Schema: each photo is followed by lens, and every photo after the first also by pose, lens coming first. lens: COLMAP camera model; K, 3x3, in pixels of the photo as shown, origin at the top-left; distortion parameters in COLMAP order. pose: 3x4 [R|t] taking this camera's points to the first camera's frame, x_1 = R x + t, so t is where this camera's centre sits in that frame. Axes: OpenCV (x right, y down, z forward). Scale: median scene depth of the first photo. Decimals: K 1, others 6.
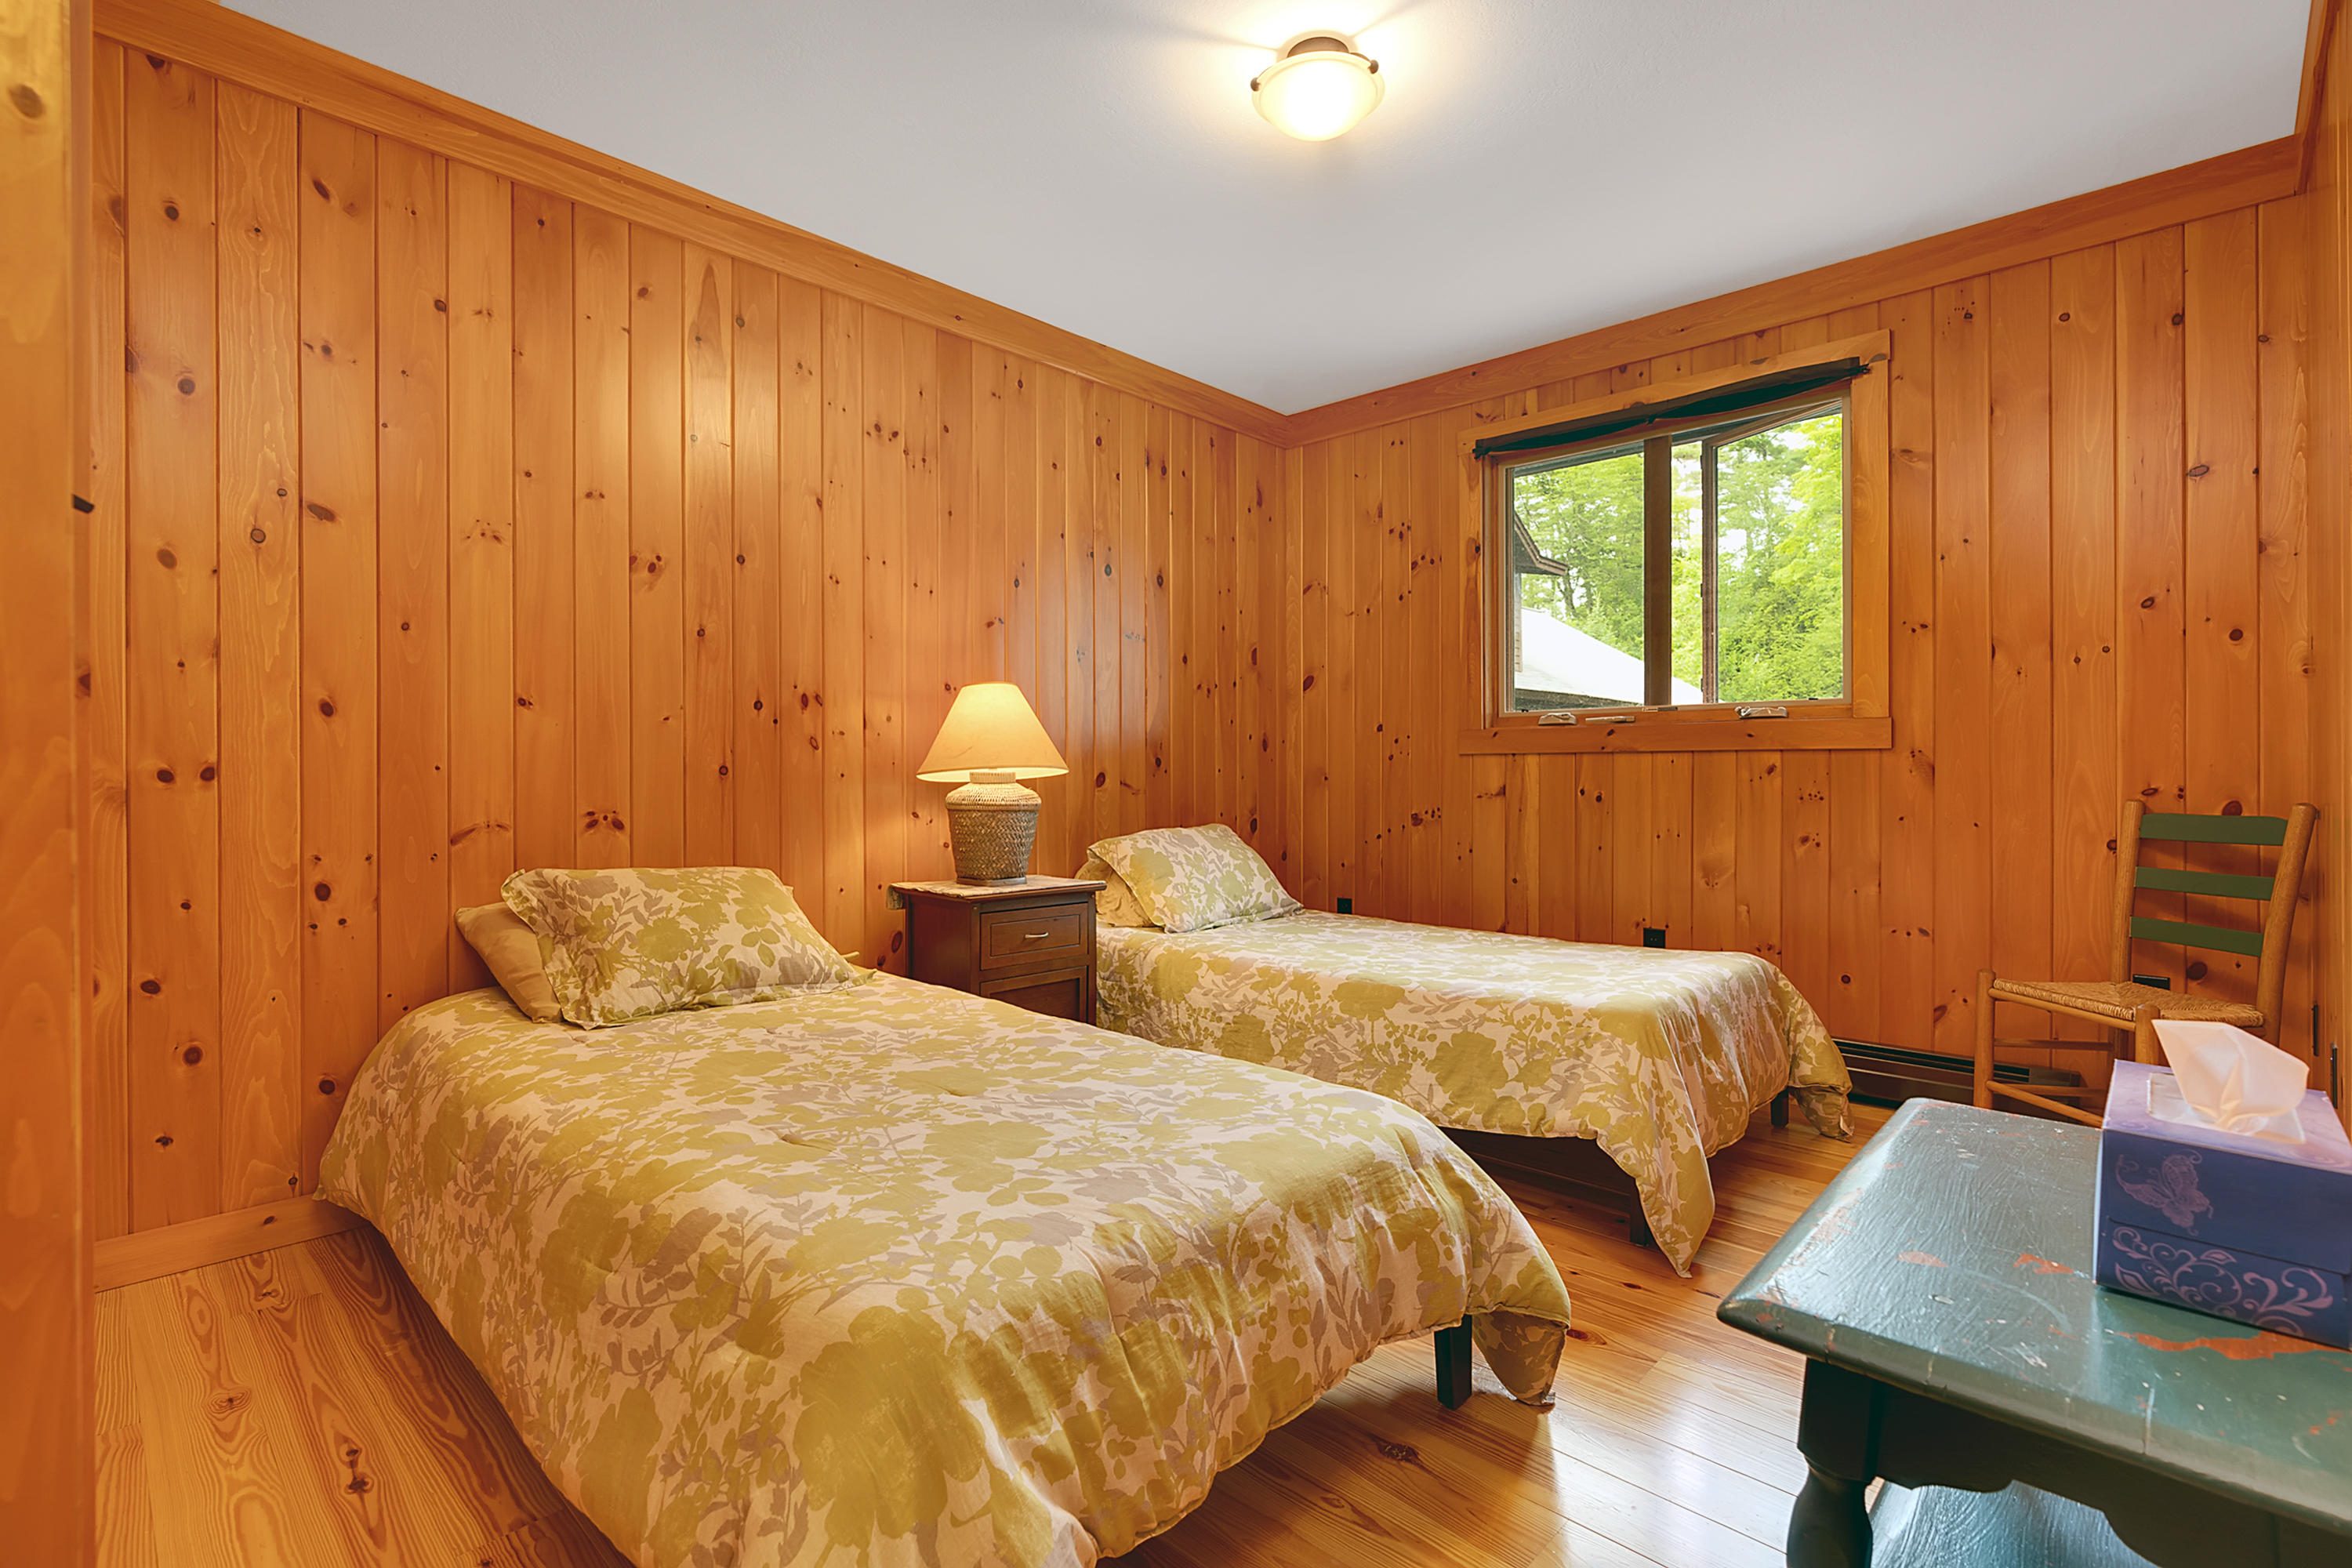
lens RADIAL K [[1069.9, 0, 1173.1], [0, 1069.9, 777.0], [0, 0, 1]] dist [-0.002358, -0.000495]
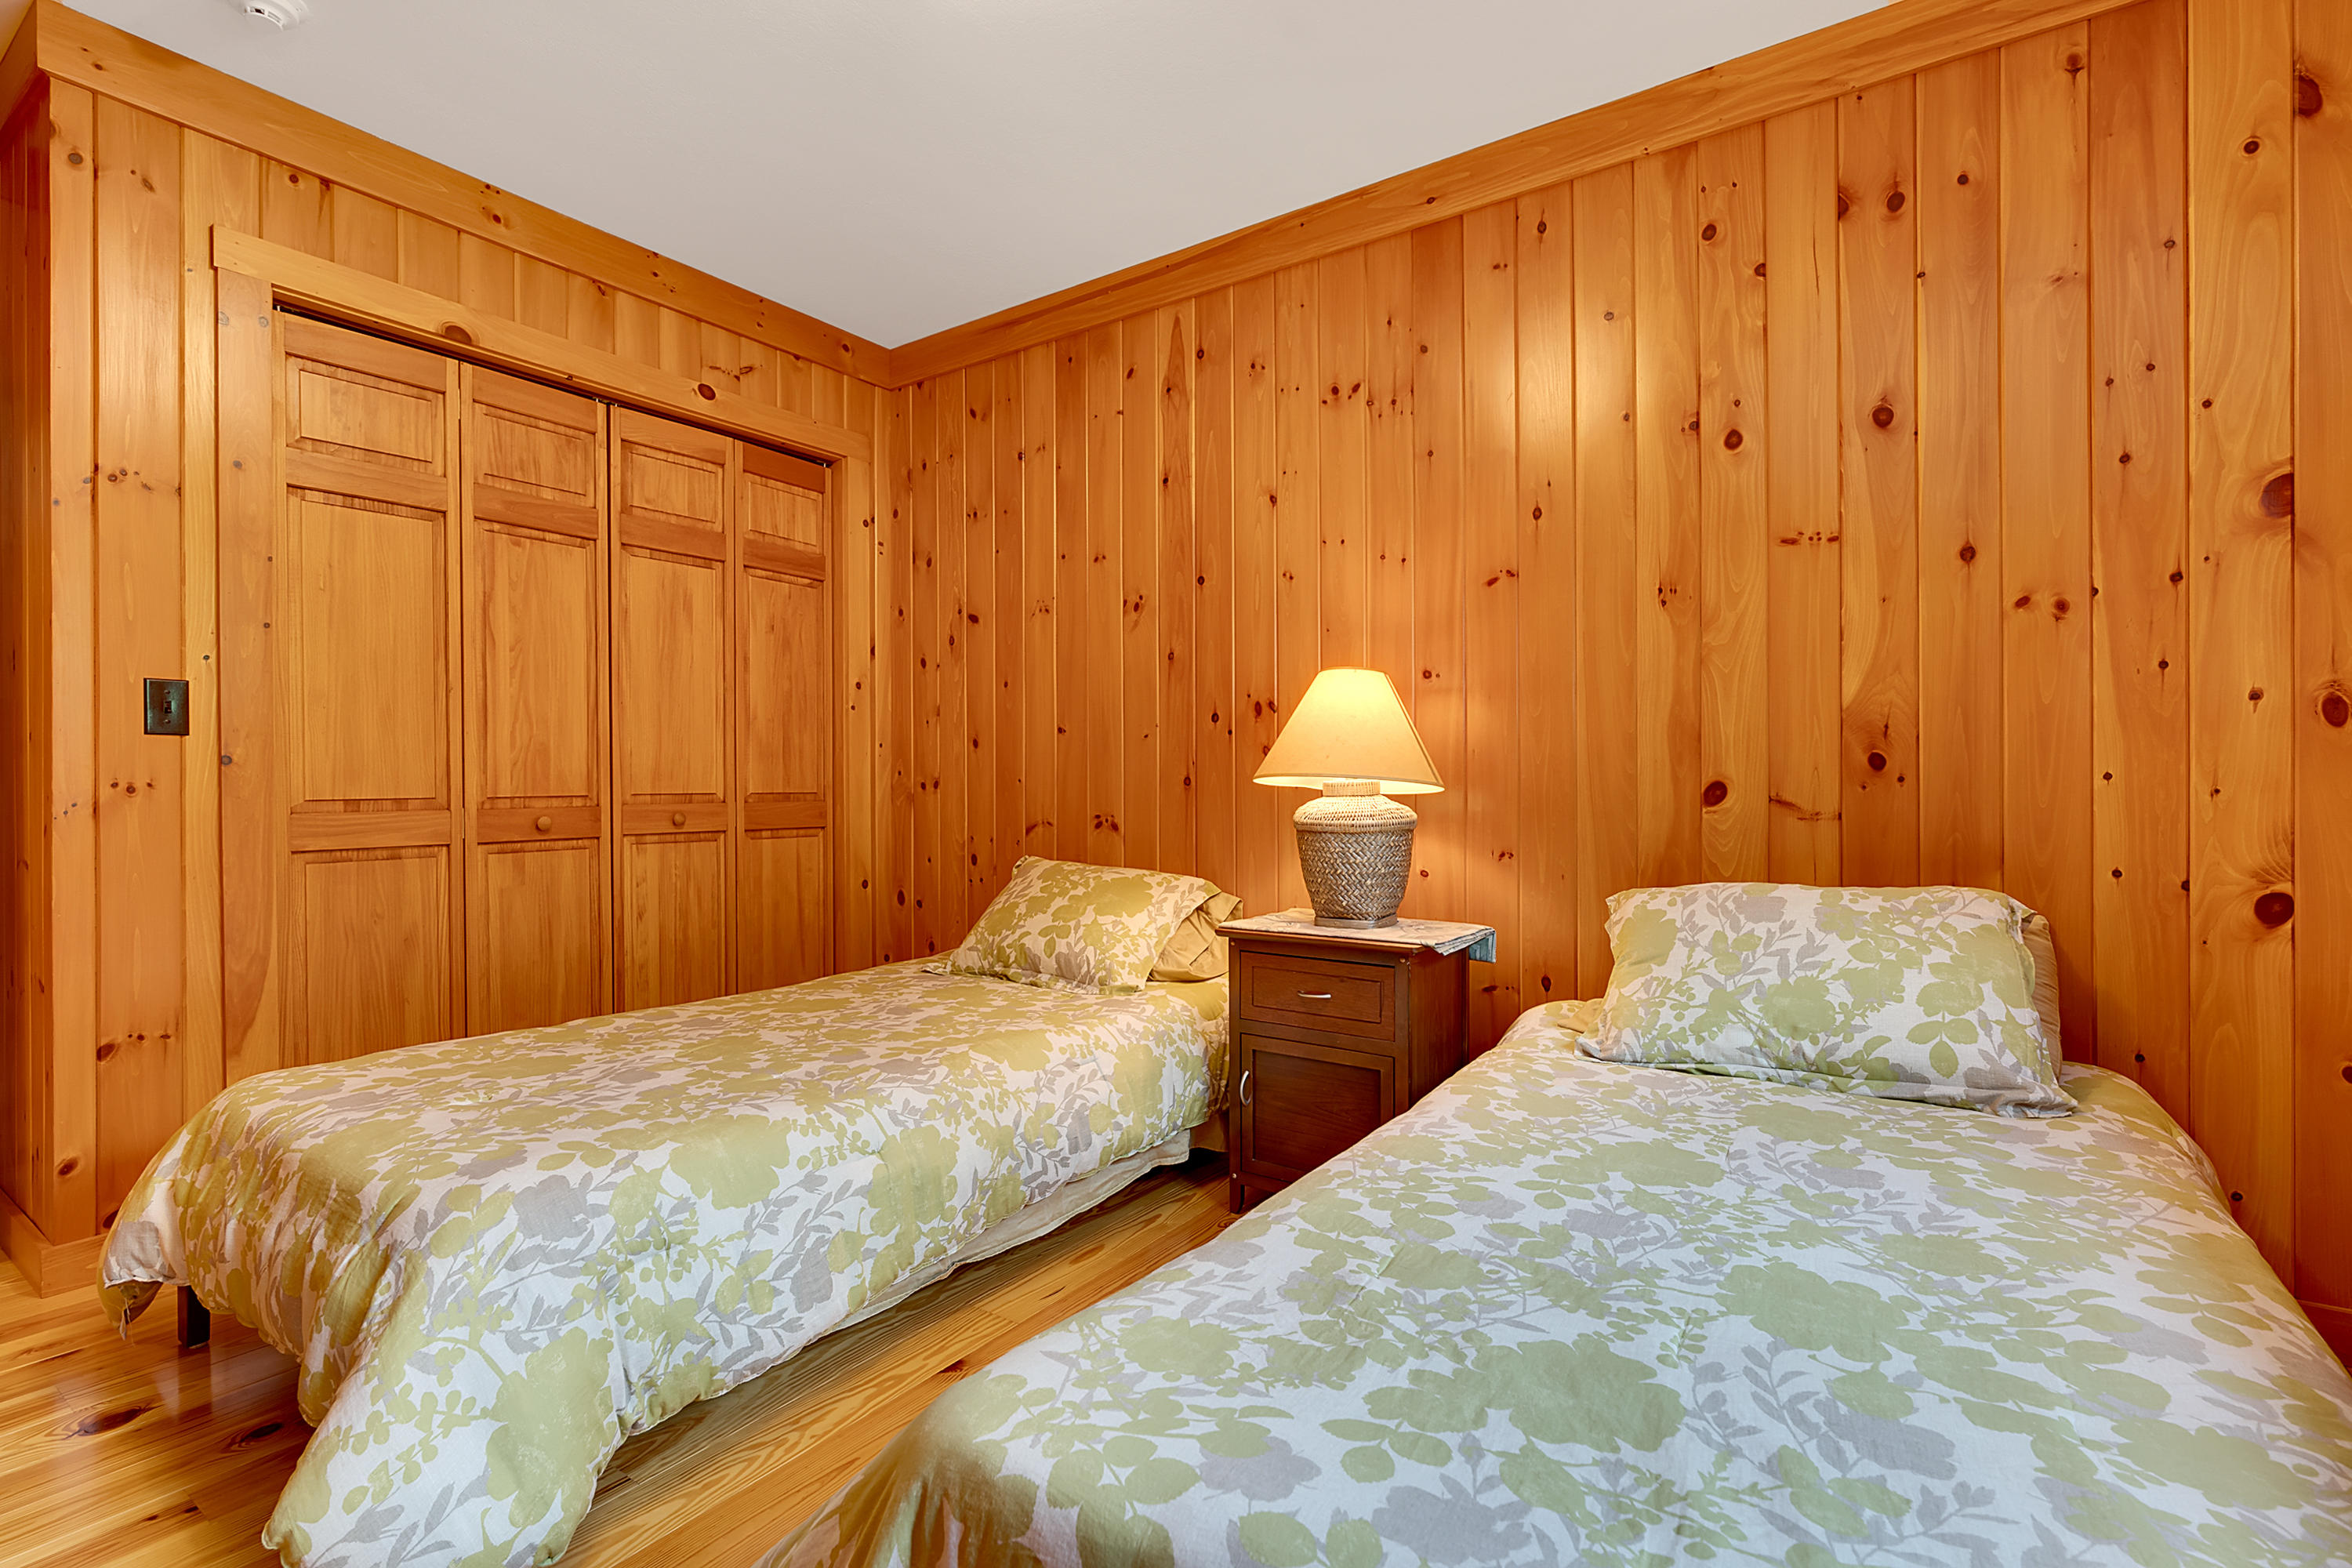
lens RADIAL K [[1090.9, 0, 1176.0], [0, 1090.9, 784.0], [0, 0, 1]] dist [0.001926, -0.000124]
pose [[0.161733, -0.000020, -0.986835, 0.622112], [-0.001602, 0.999999, -0.000283, -0.002880], [0.986833, 0.001626, 0.161733, 0.768935]]
